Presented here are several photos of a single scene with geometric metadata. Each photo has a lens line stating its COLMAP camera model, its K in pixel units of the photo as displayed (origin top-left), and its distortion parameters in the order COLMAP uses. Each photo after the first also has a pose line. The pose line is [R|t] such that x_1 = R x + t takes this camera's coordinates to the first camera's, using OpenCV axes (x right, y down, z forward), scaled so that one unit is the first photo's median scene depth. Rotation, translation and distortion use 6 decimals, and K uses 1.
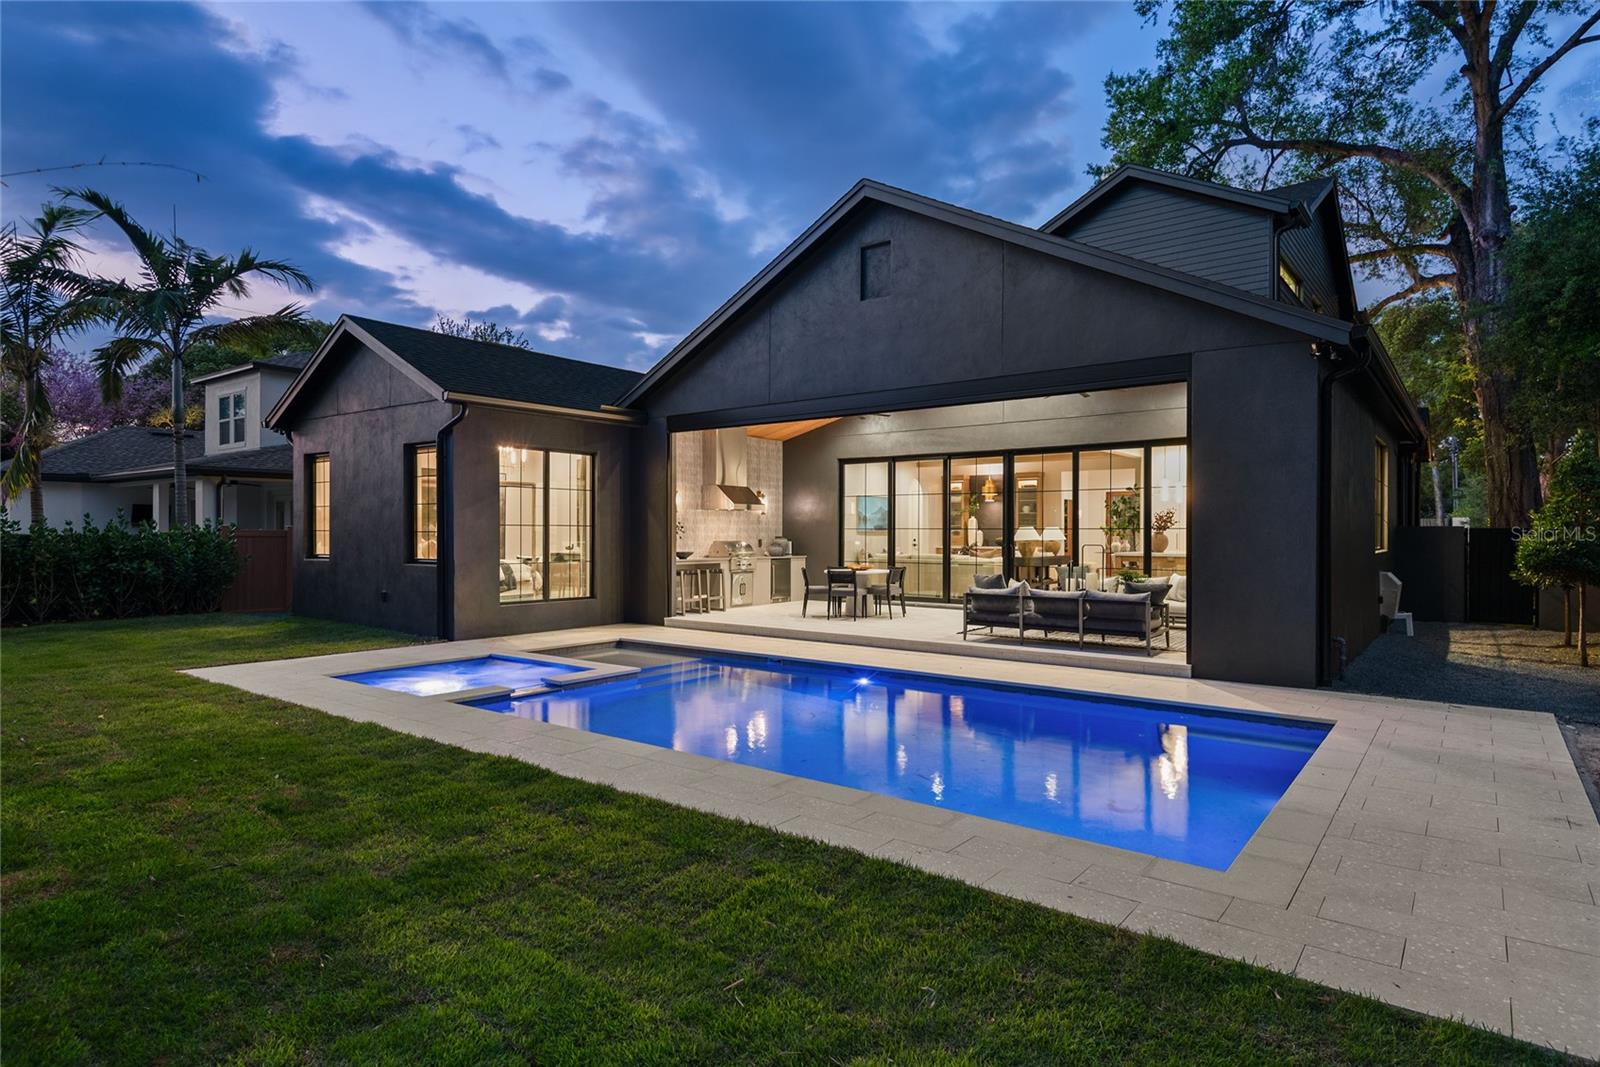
lens RADIAL K [[866.2, 0, 801.9], [0, 866.2, 539.4], [0, 0, 1]] dist [0.039079, -0.039685]
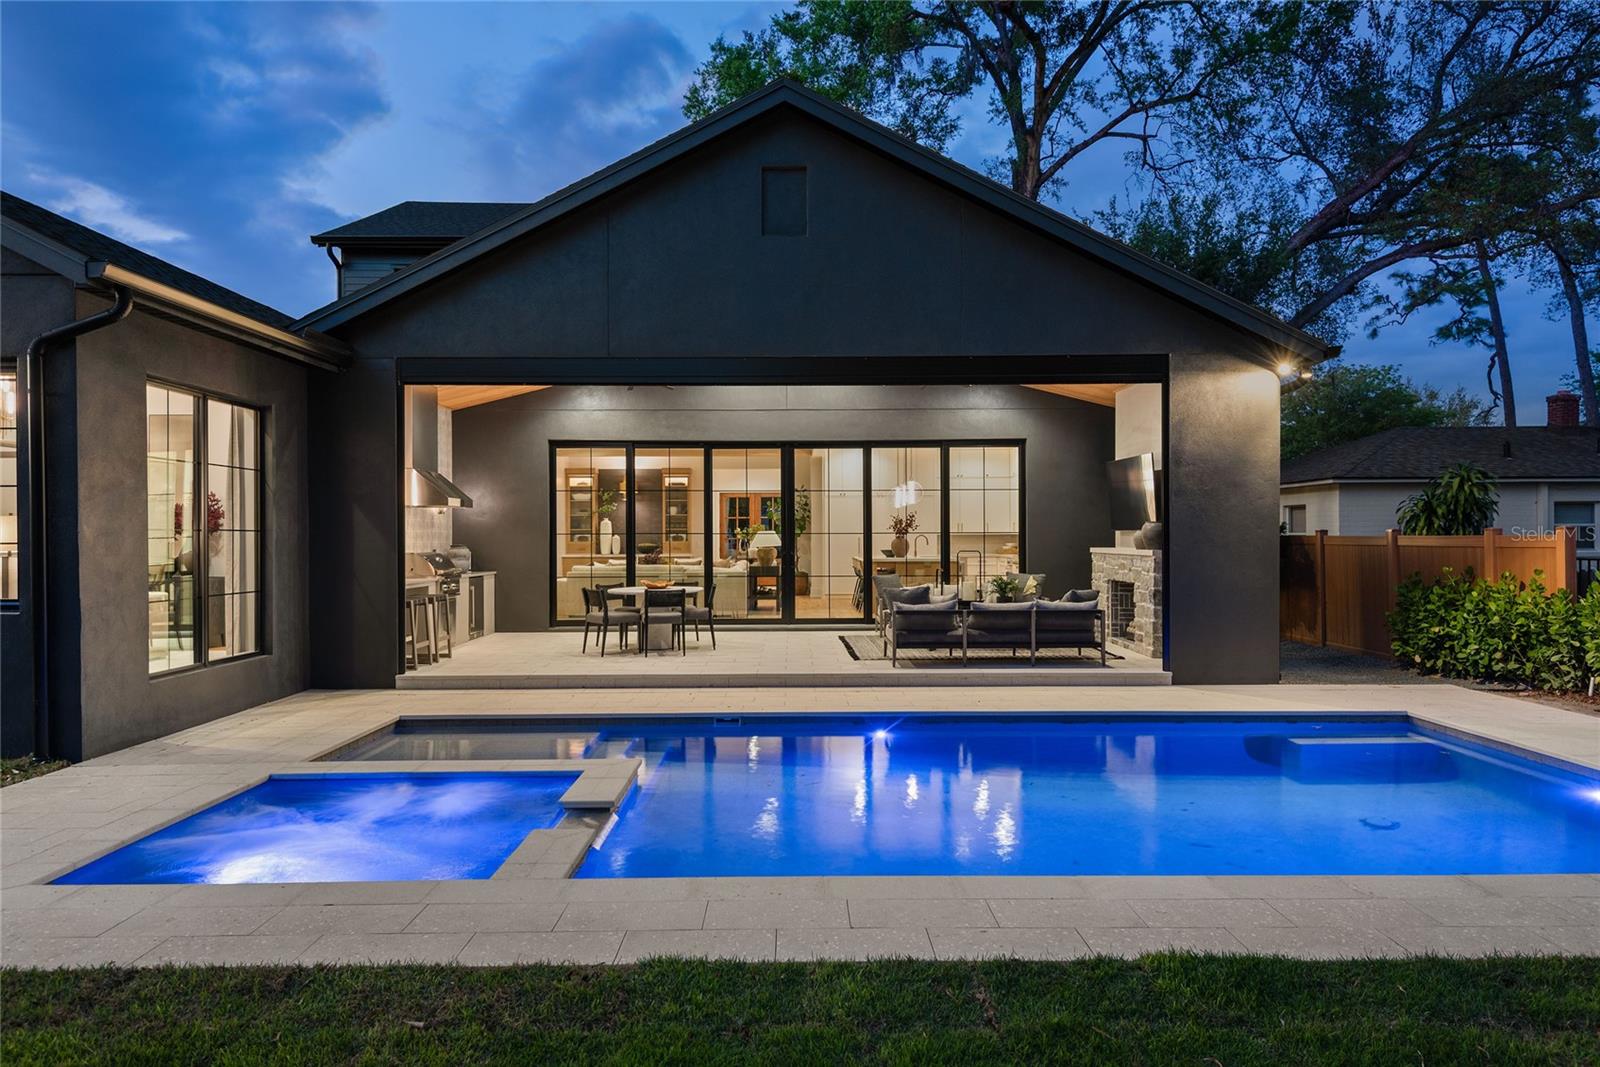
lens RADIAL K [[952.4, 0, 800.0], [0, 952.4, 533.5], [0, 0, 1]] dist [0.008337, -0.000469]
pose [[0.787002, -0.002662, 0.616945, -0.355047], [0.010091, 0.999912, -0.008559, -0.004268], [-0.616868, 0.012961, 0.786960, 0.268947]]
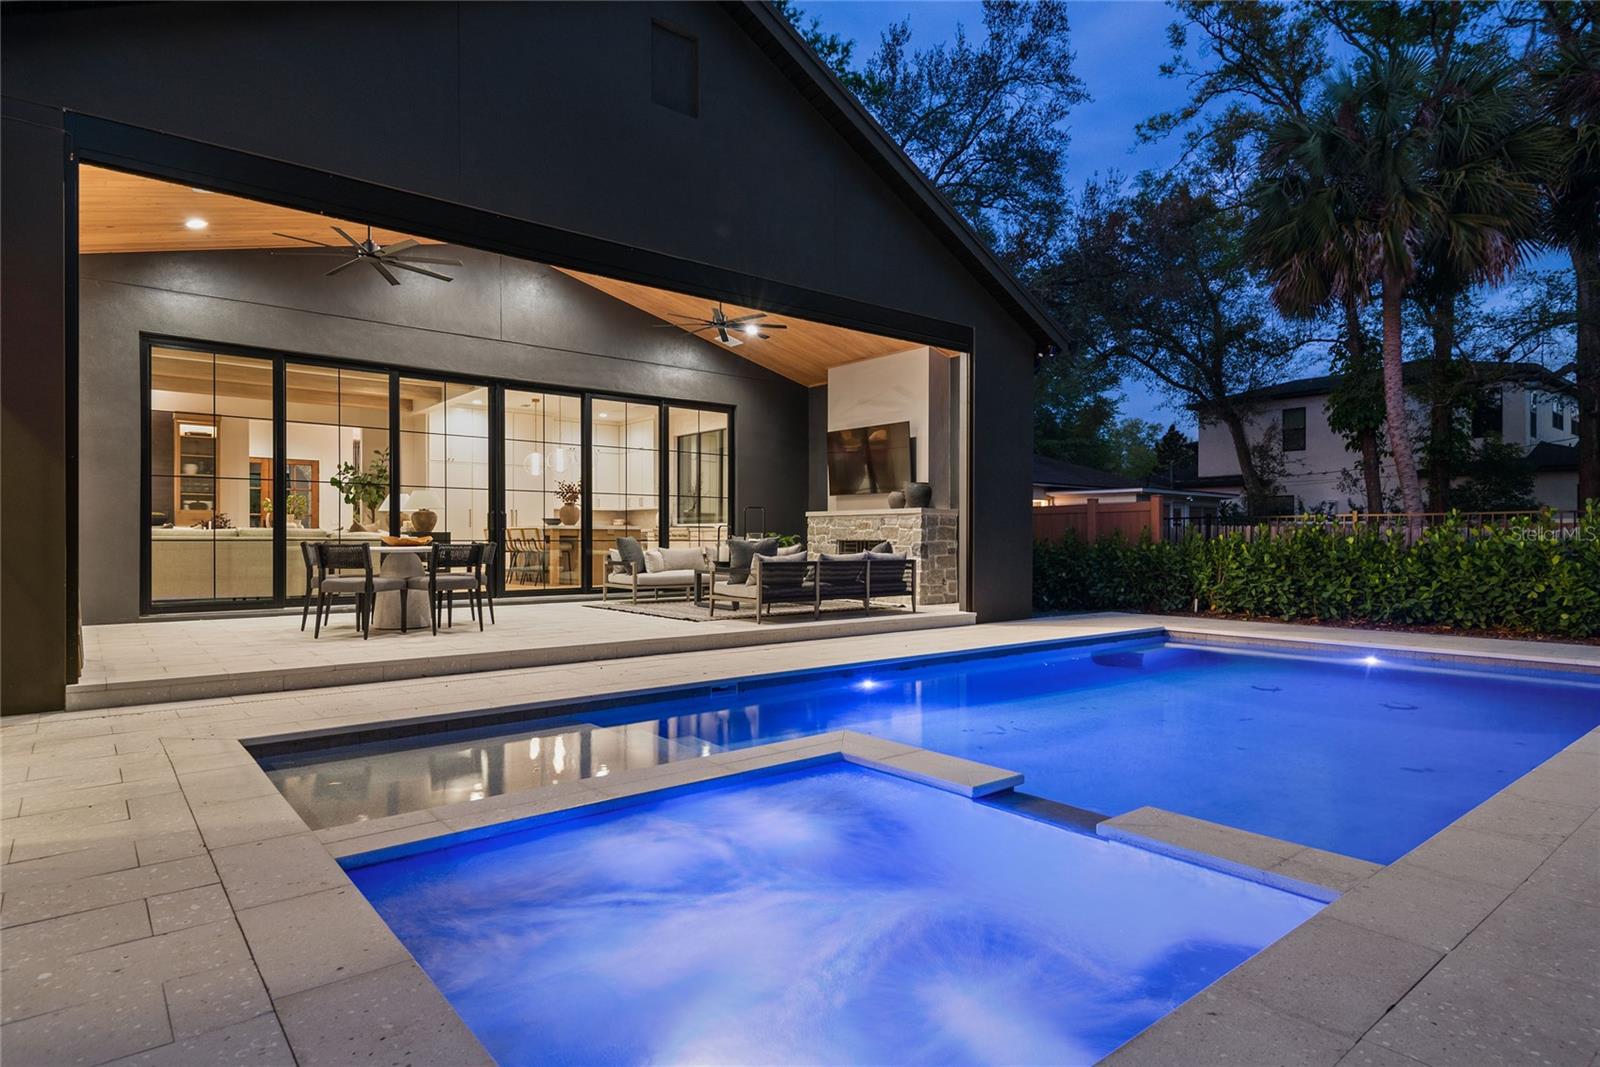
lens RADIAL K [[870.6, 0, 809.3], [0, 870.6, 542.5], [0, 0, 1]] dist [0.002913, 0.000201]
pose [[0.212219, -0.003465, 0.977216, -0.436649], [0.006966, 0.999974, 0.002033, 0.034073], [-0.977197, 0.006376, 0.212238, 0.633254]]
